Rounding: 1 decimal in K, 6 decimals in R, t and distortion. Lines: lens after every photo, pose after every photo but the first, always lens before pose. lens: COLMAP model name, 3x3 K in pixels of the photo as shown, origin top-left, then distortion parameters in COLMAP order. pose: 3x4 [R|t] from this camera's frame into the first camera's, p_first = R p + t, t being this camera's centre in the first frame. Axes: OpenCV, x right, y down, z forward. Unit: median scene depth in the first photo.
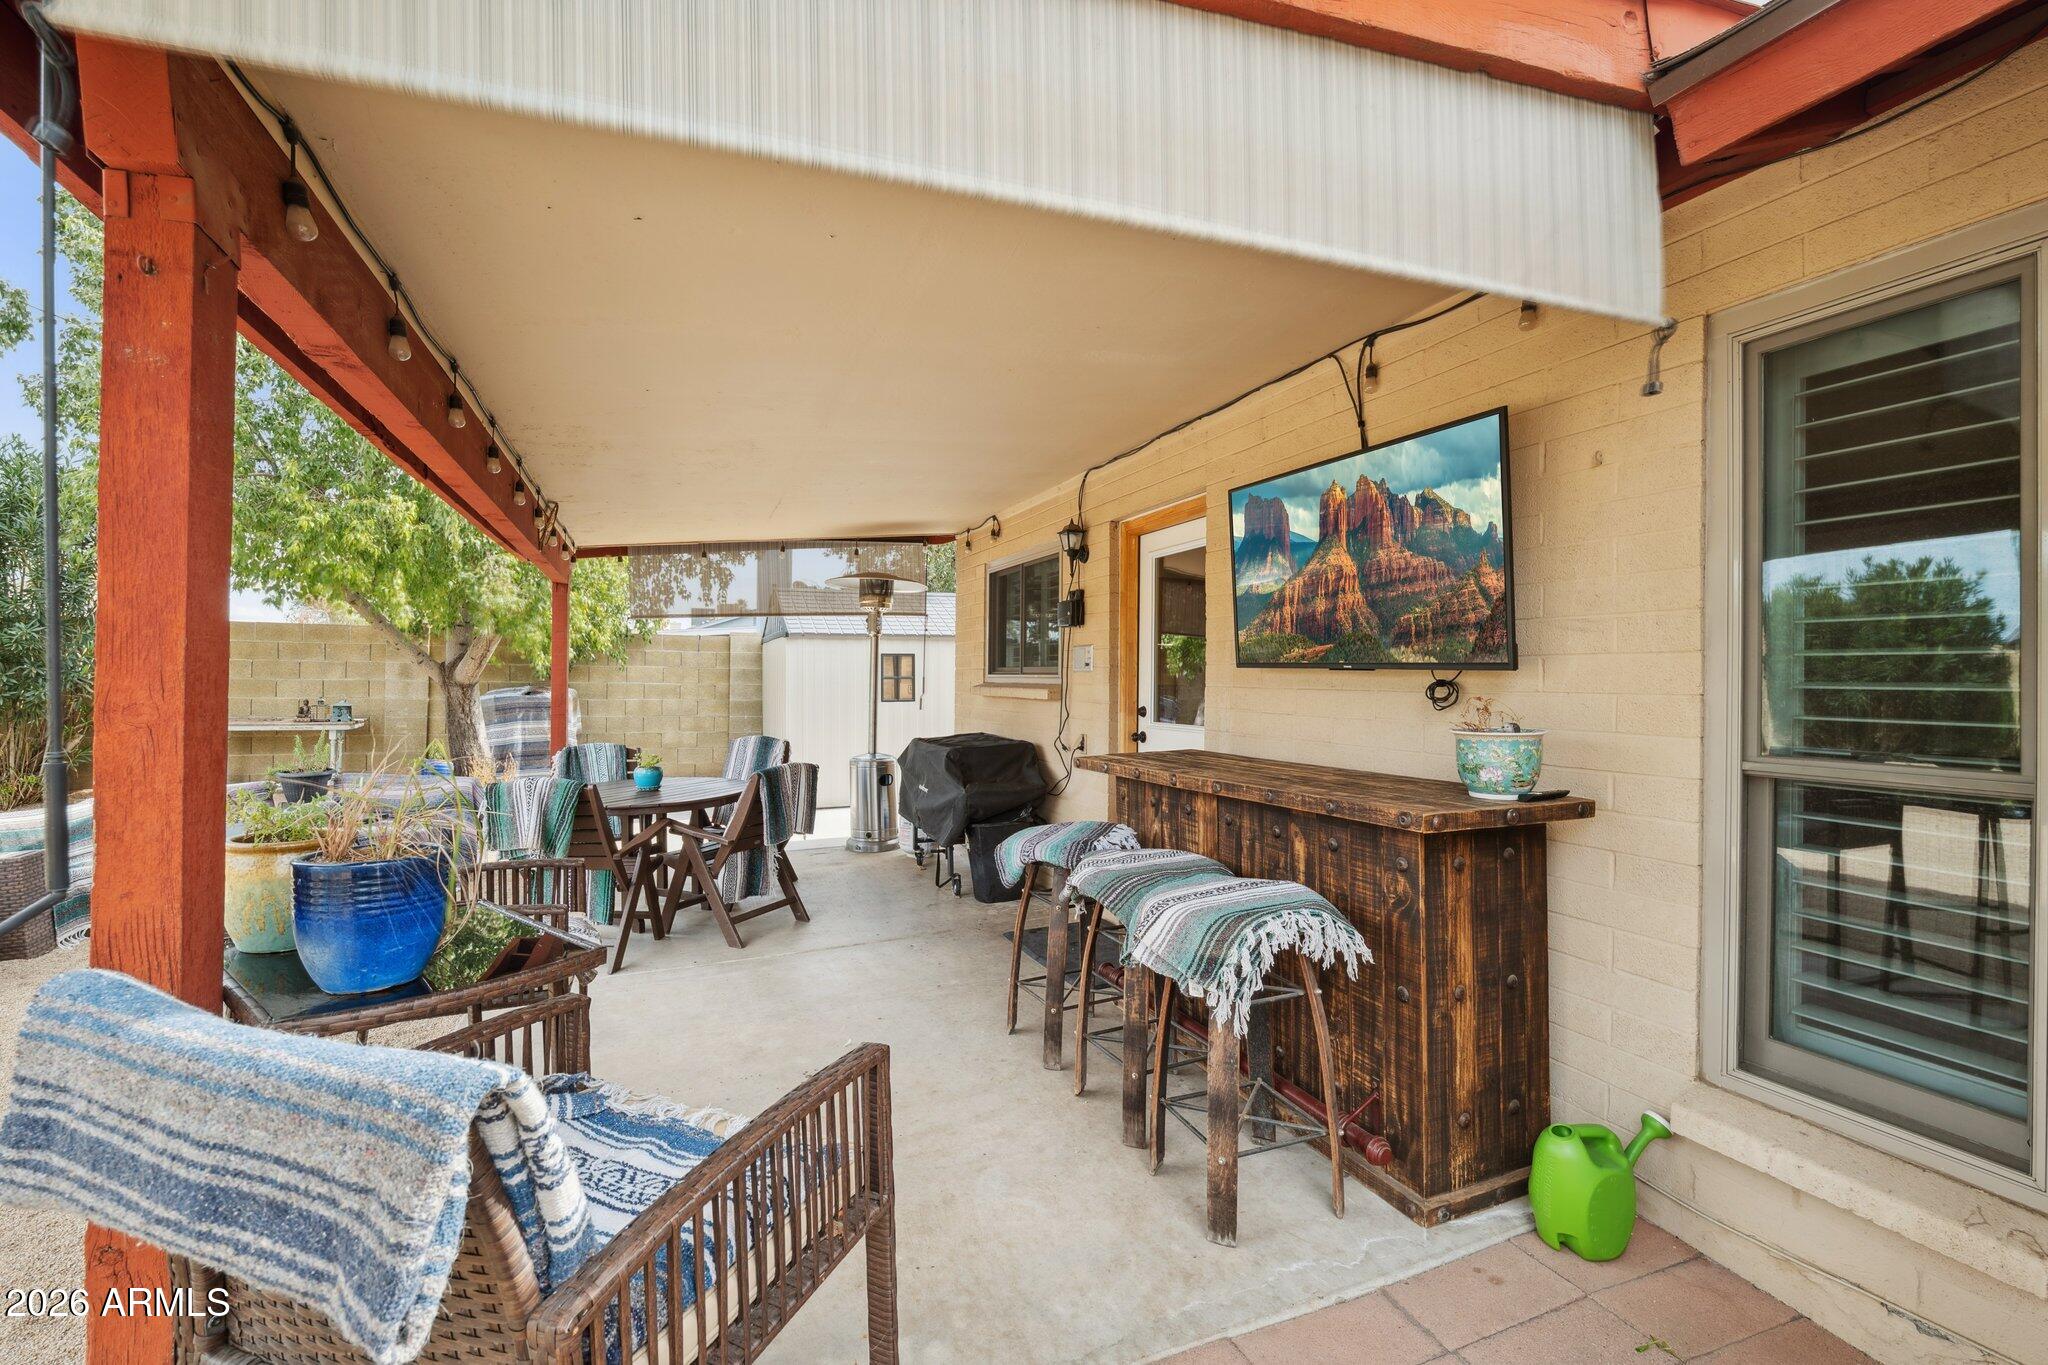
lens RADIAL K [[876.8, 0, 1019.7], [0, 876.8, 671.8], [0, 0, 1]] dist [-0.001840, -0.000106]
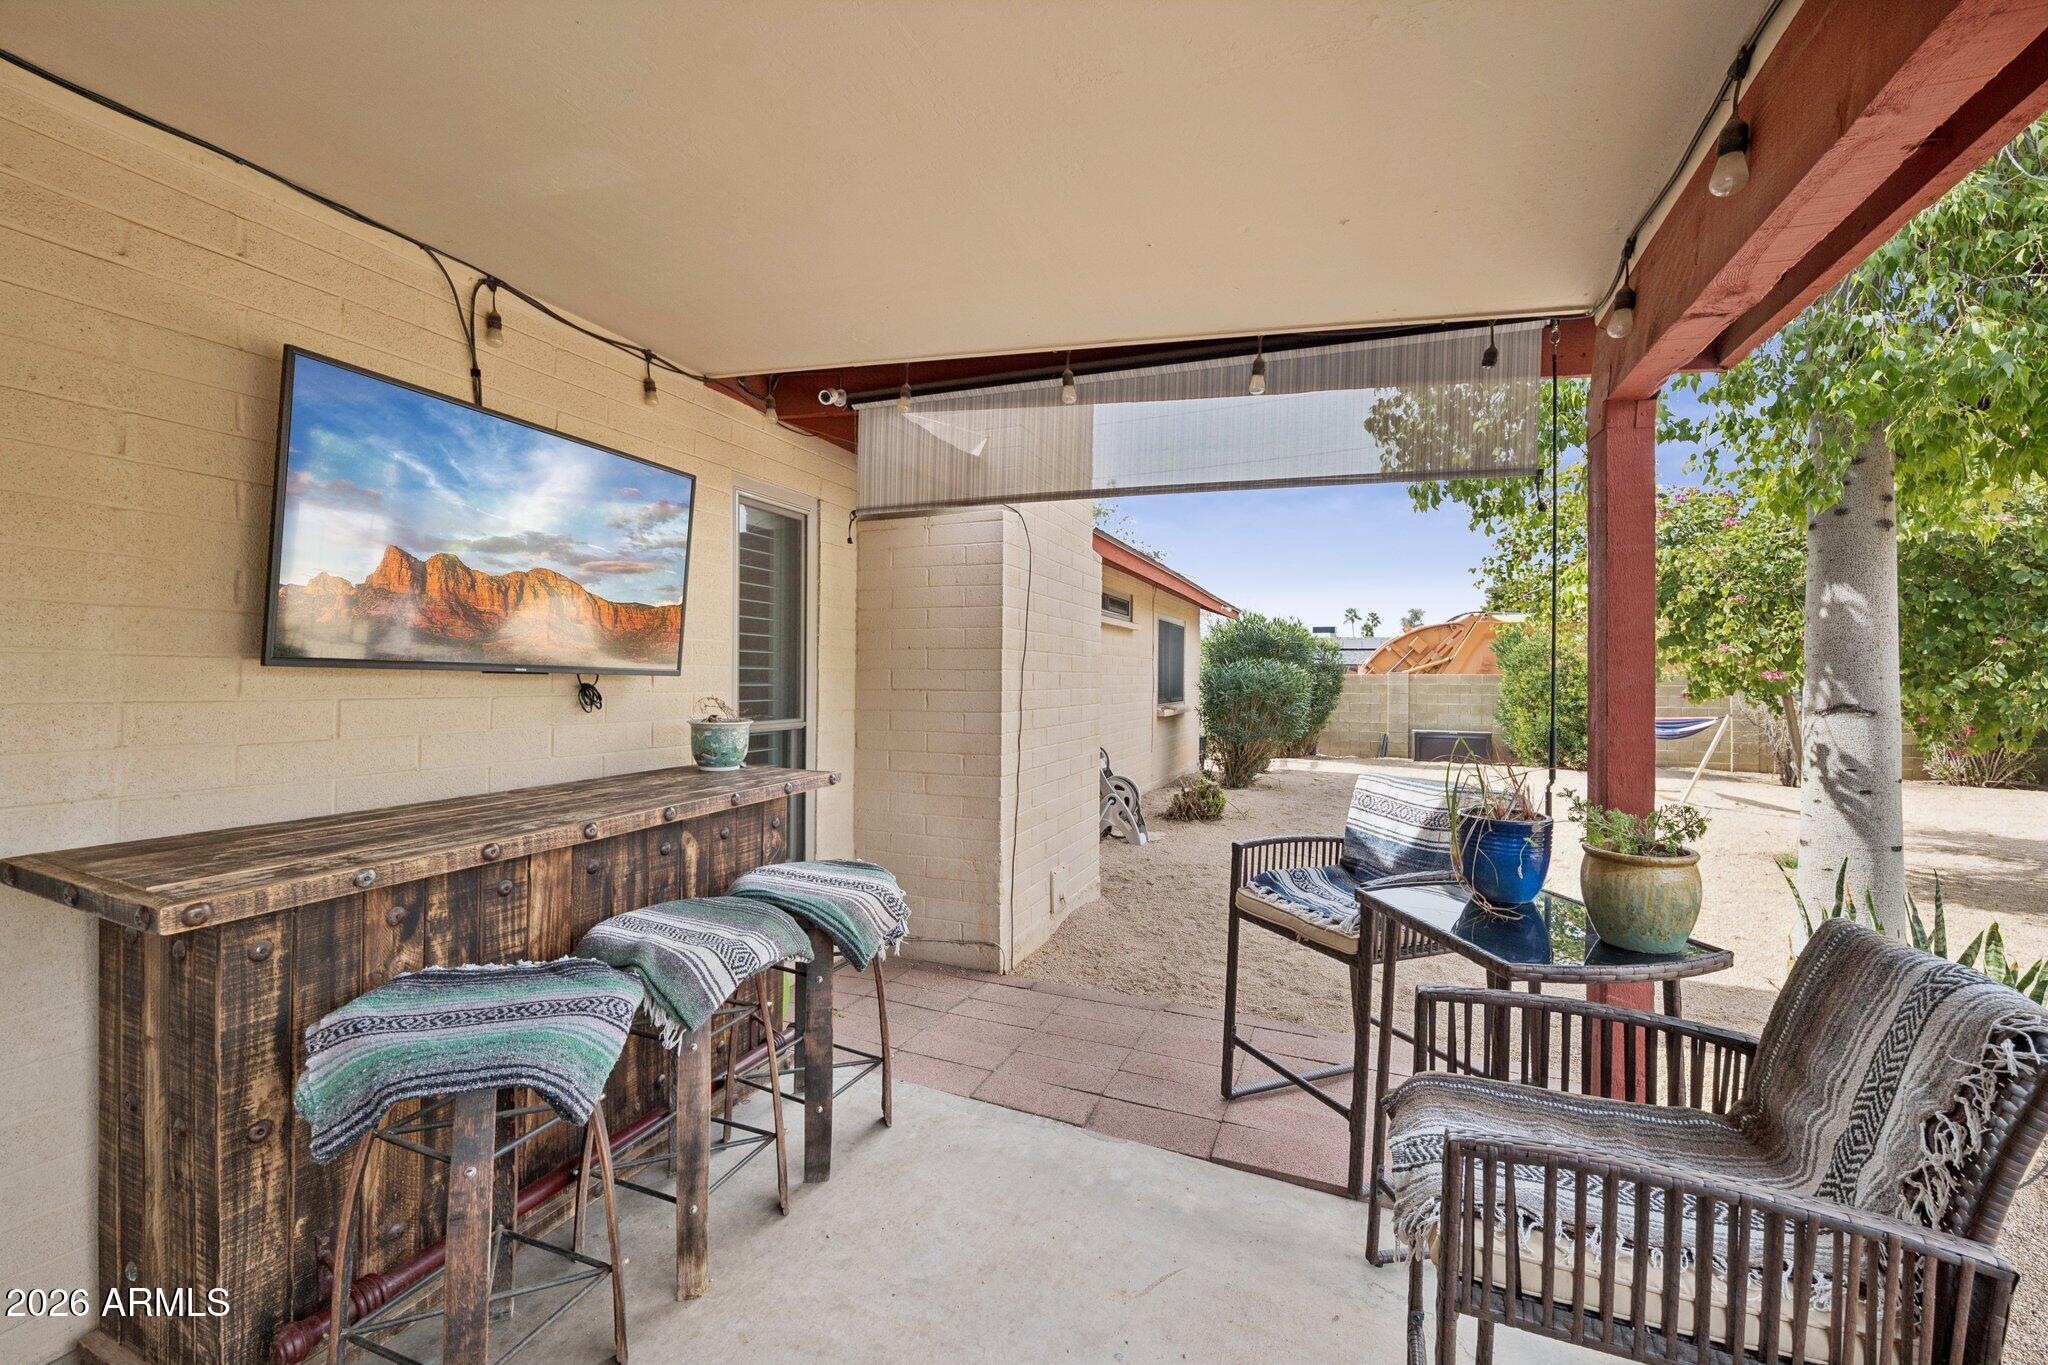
lens RADIAL K [[843.8, 0, 1016.4], [0, 843.8, 680.7], [0, 0, 1]] dist [-0.007473, -0.000428]
pose [[-0.713719, -0.020083, 0.700145, -0.535285], [-0.018747, 0.999778, 0.009568, -0.012007], [-0.700182, -0.006297, -0.713937, 1.221474]]
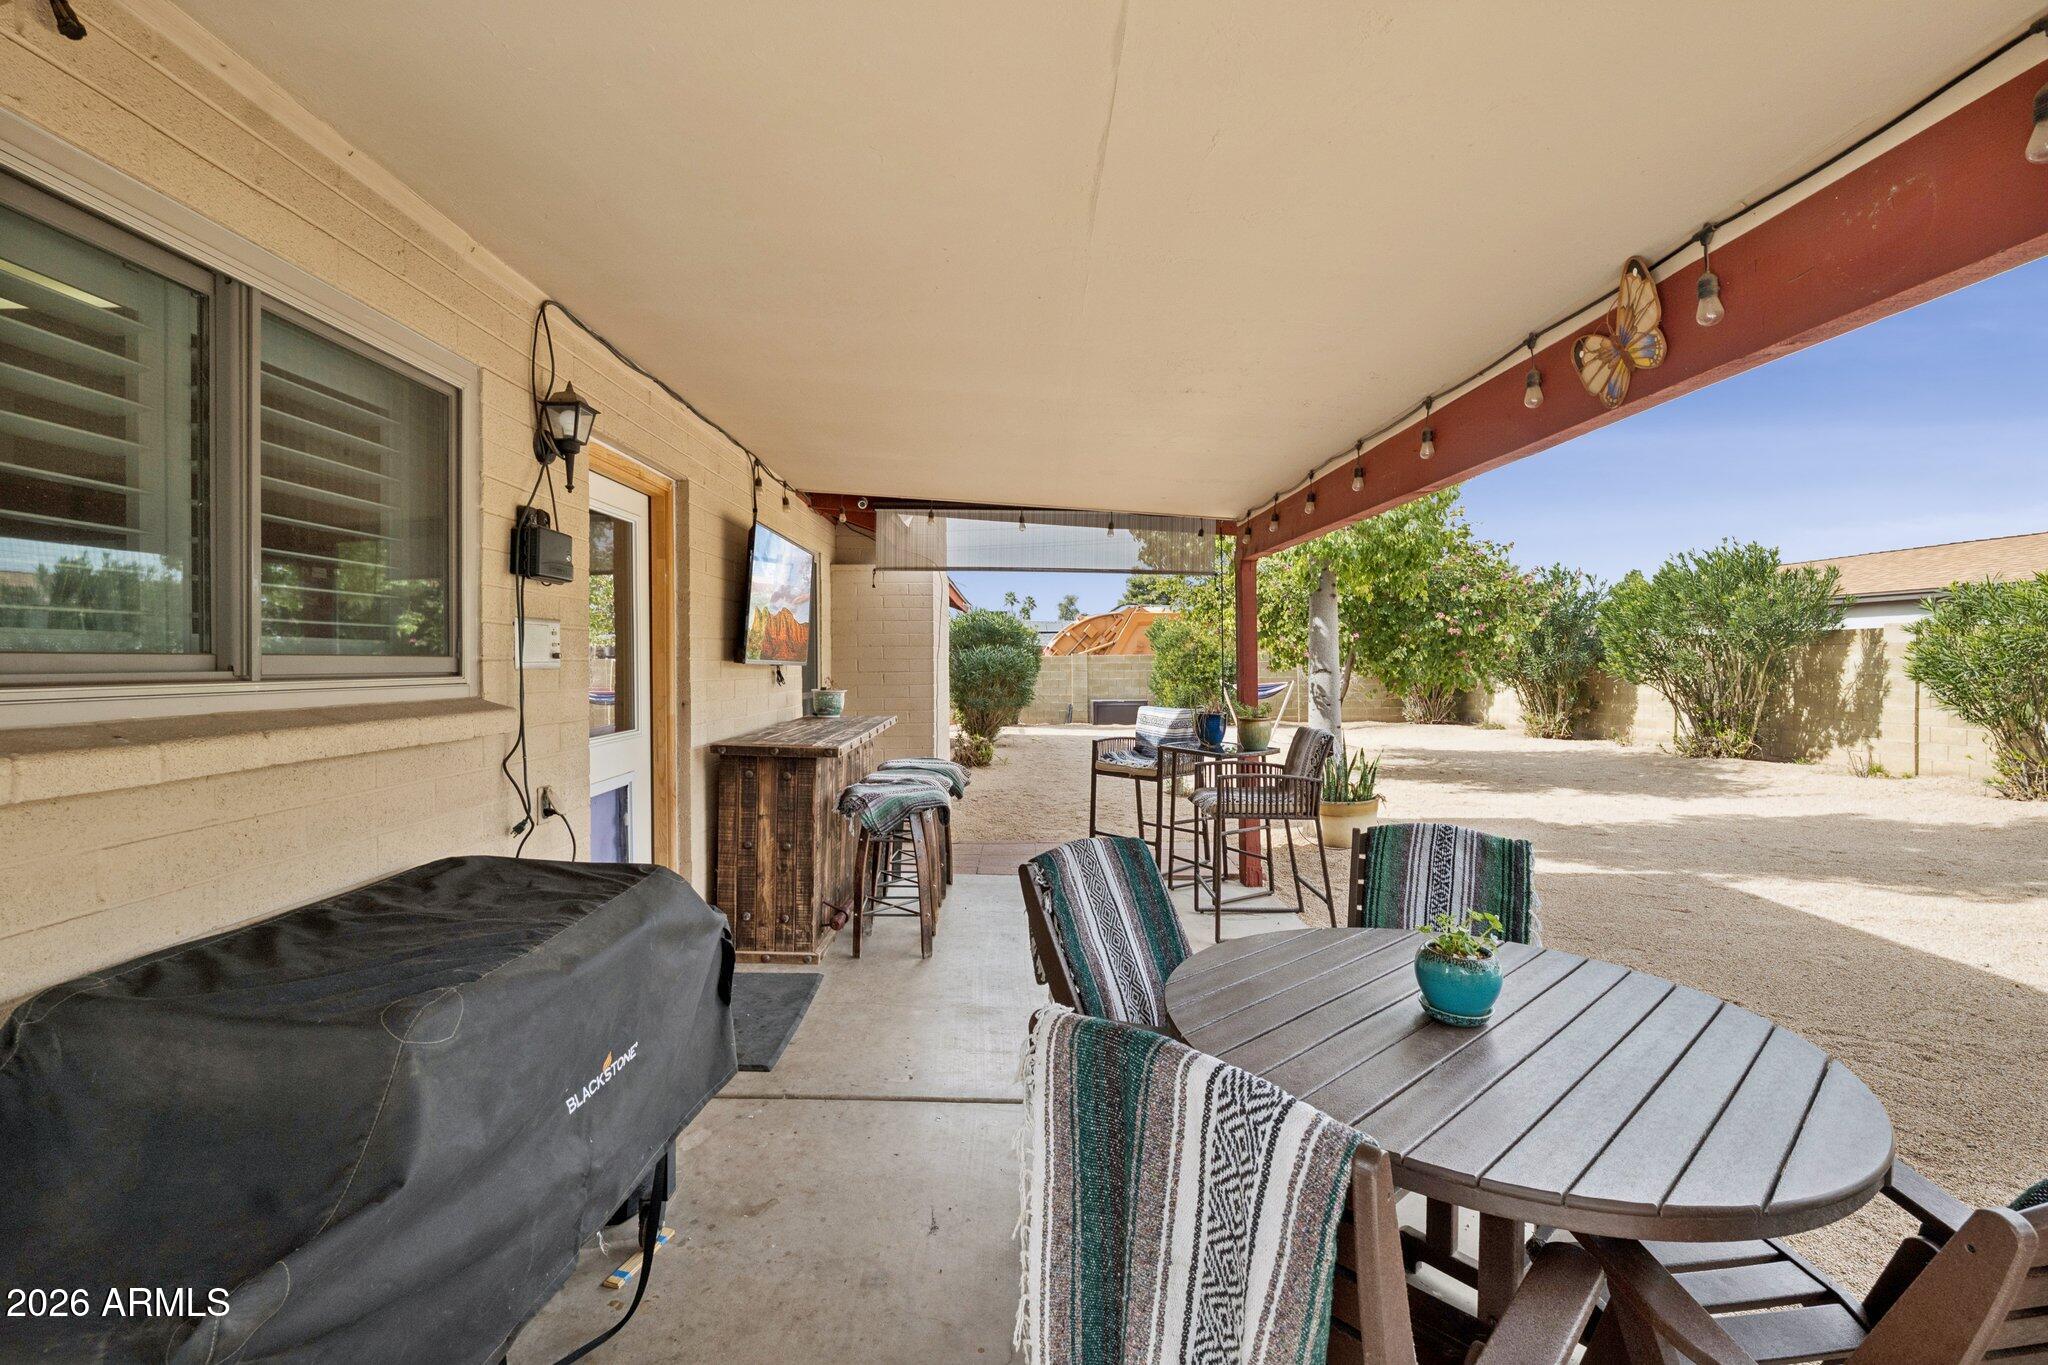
lens RADIAL K [[876.8, 0, 1026.7], [0, 876.8, 676.4], [0, 0, 1]] dist [-0.001840, -0.000106]
pose [[-0.930671, -0.010857, 0.365695, -0.656547], [-0.003939, 0.999799, 0.019660, -0.016428], [-0.365835, 0.016857, -0.930527, 2.302421]]
